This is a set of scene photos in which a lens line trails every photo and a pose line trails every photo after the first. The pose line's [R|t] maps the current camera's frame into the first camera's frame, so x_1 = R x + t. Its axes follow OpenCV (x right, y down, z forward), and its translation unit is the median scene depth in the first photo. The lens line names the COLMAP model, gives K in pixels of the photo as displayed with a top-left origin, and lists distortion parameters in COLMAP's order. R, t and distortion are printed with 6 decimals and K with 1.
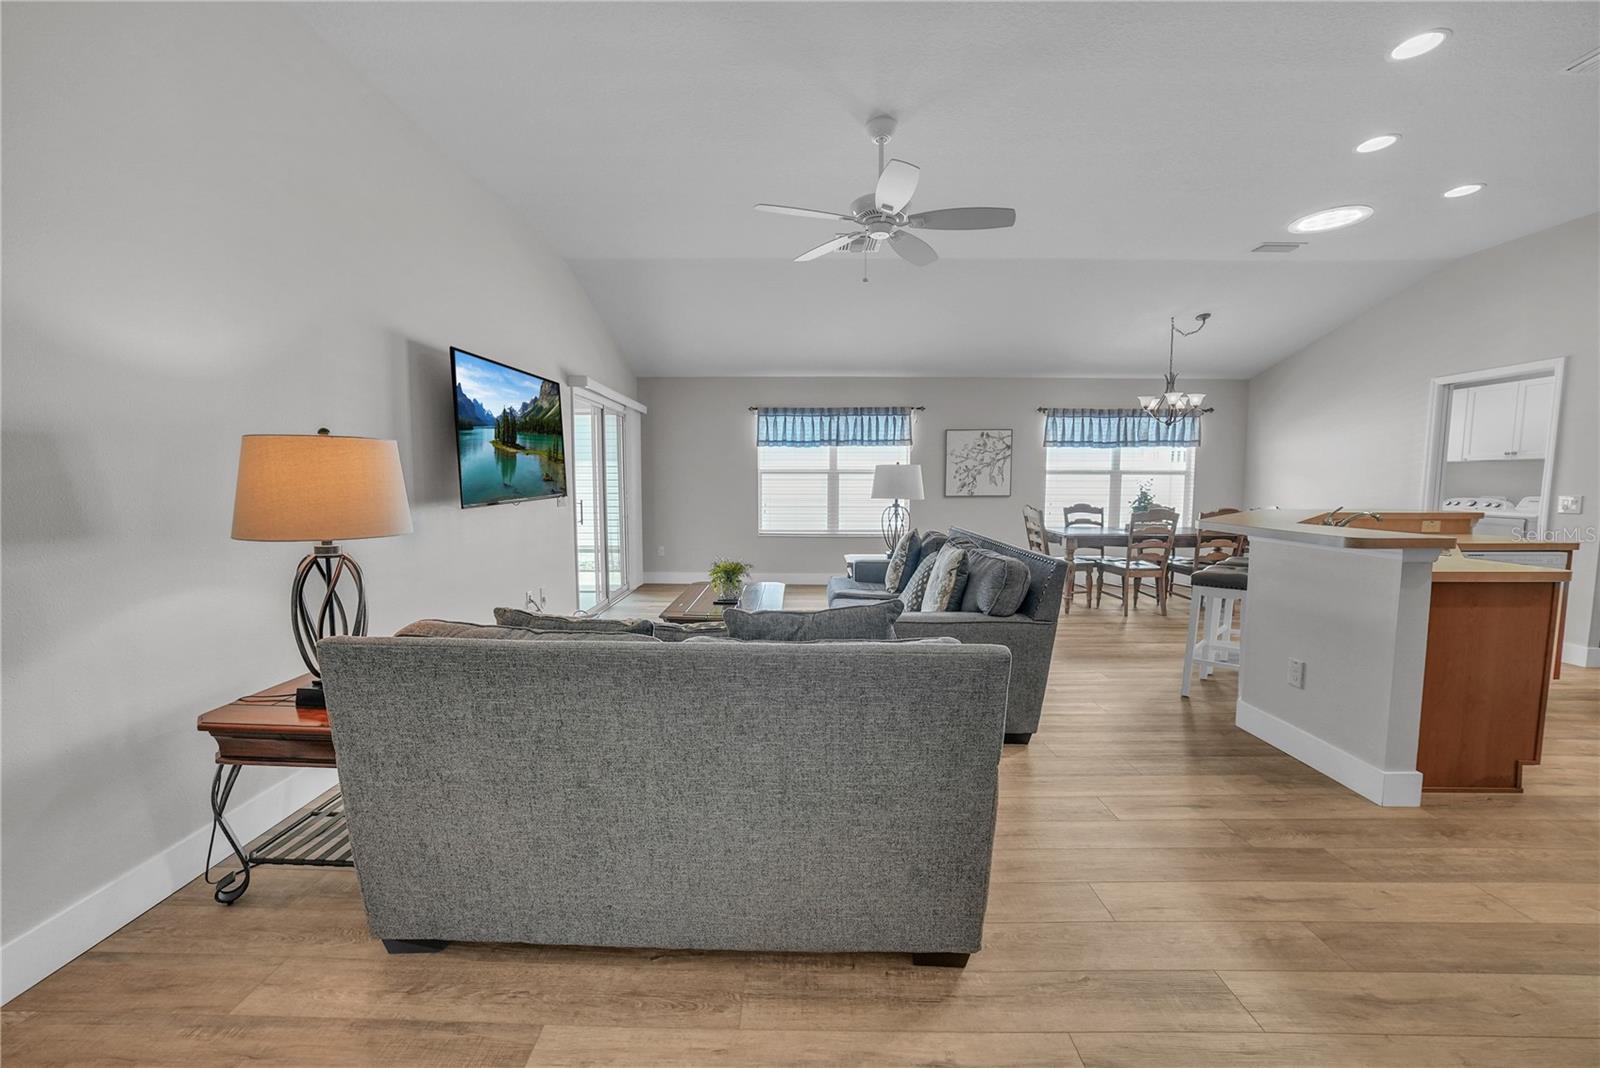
lens RADIAL K [[635.4, 0, 792.0], [0, 635.4, 532.7], [0, 0, 1]] dist [-0.049533, 0.018423]
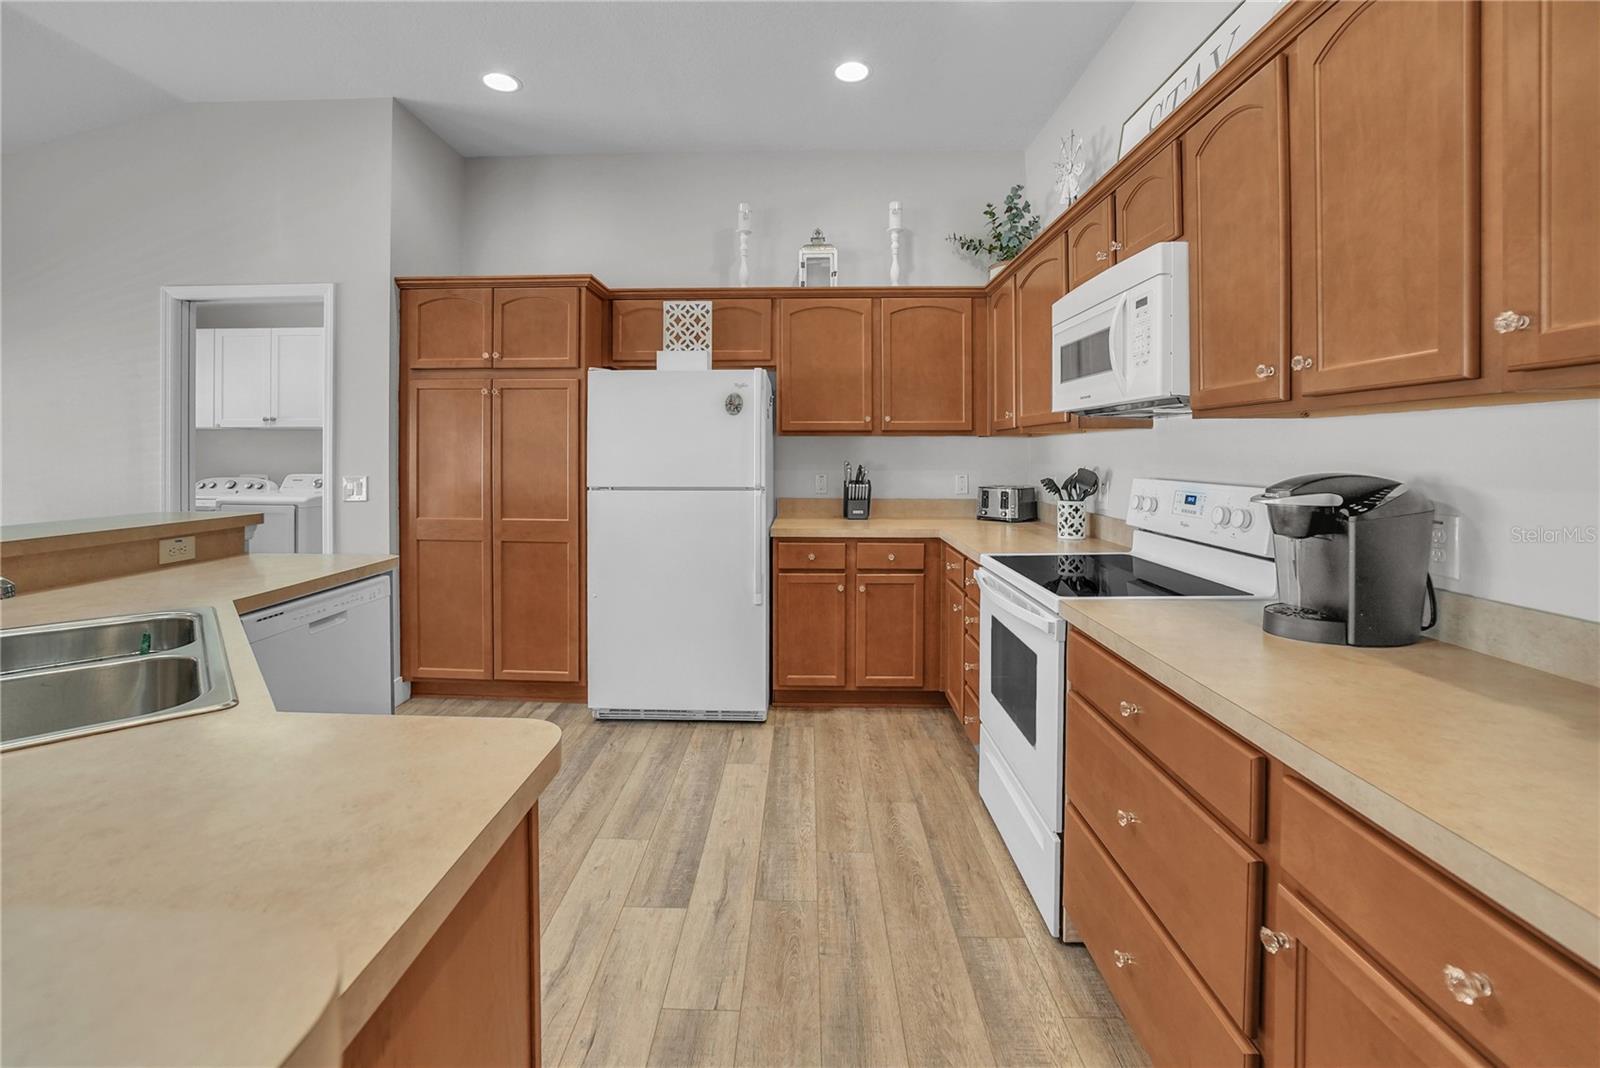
lens RADIAL K [[667.1, 0, 798.0], [0, 667.1, 454.0], [0, 0, 1]] dist [-0.047041, 0.014372]
pose [[0.006949, -0.004505, 0.999966, 0.289342], [0.086784, 0.996220, 0.003885, -0.025294], [-0.996203, 0.086754, 0.007314, 0.272412]]
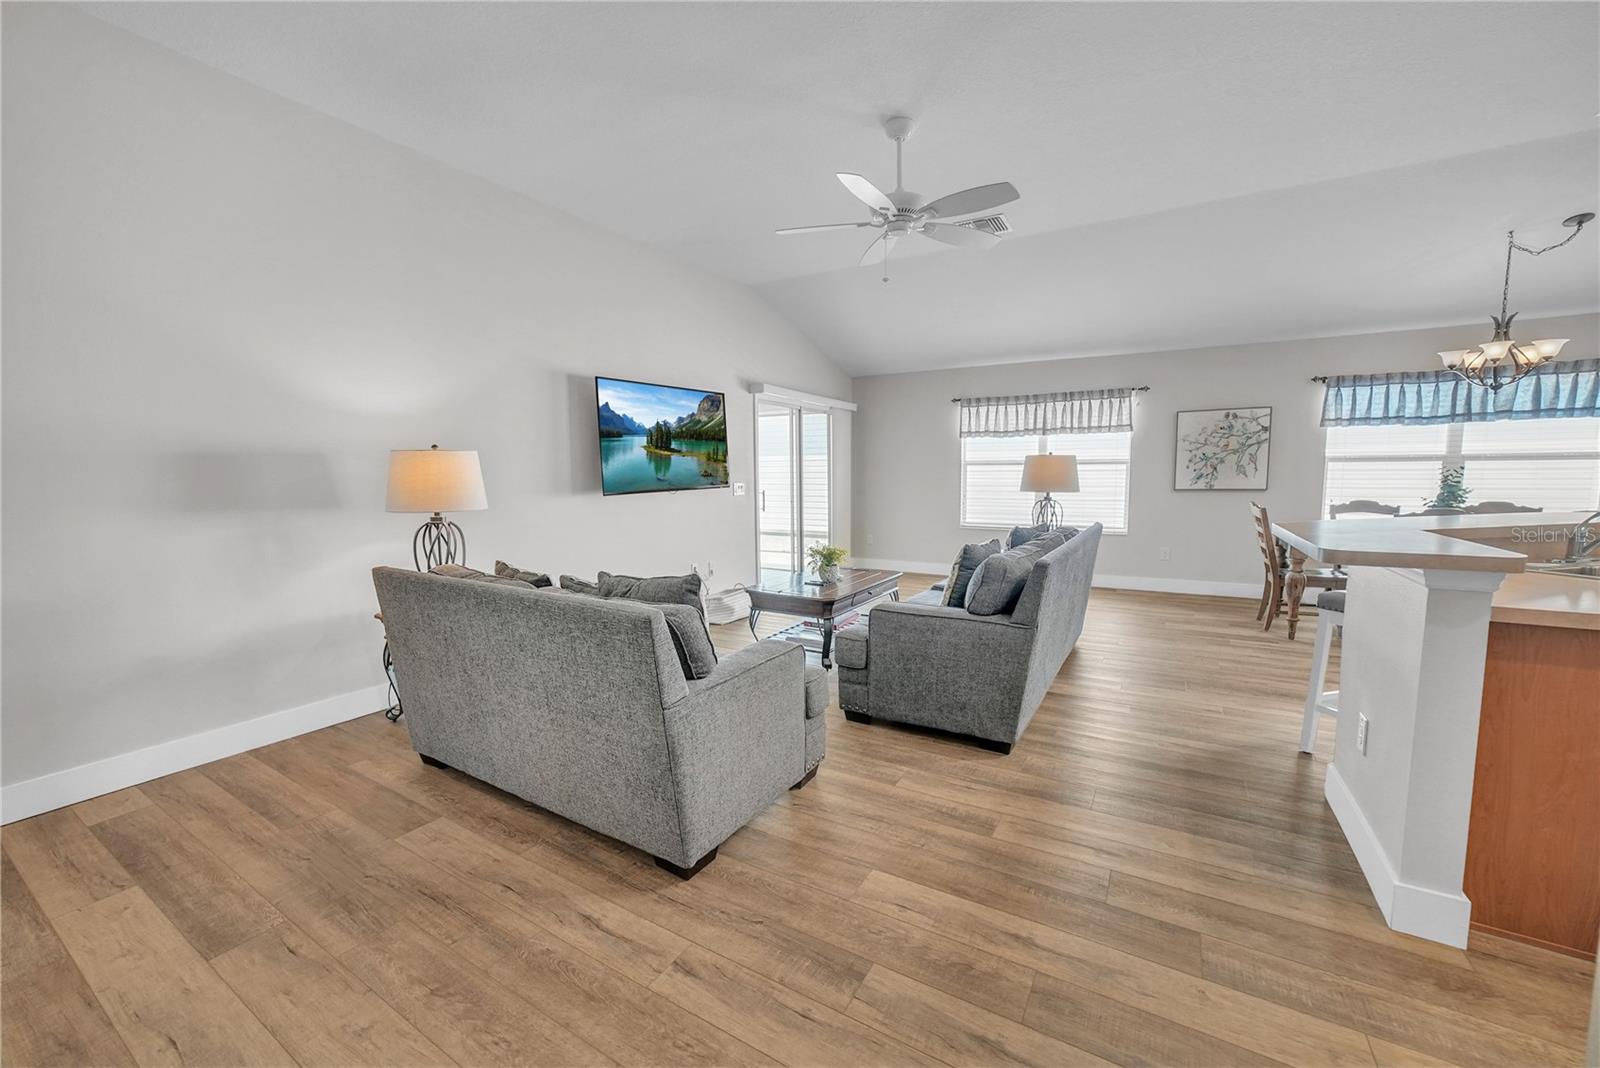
lens RADIAL K [[635.4, 0, 792.0], [0, 635.4, 532.7], [0, 0, 1]] dist [-0.049533, 0.018423]
pose [[0.861615, 0.040379, -0.505954, 0.230420], [-0.033636, 0.999182, 0.022462, -0.001219], [0.506447, -0.002336, 0.862268, 0.013518]]
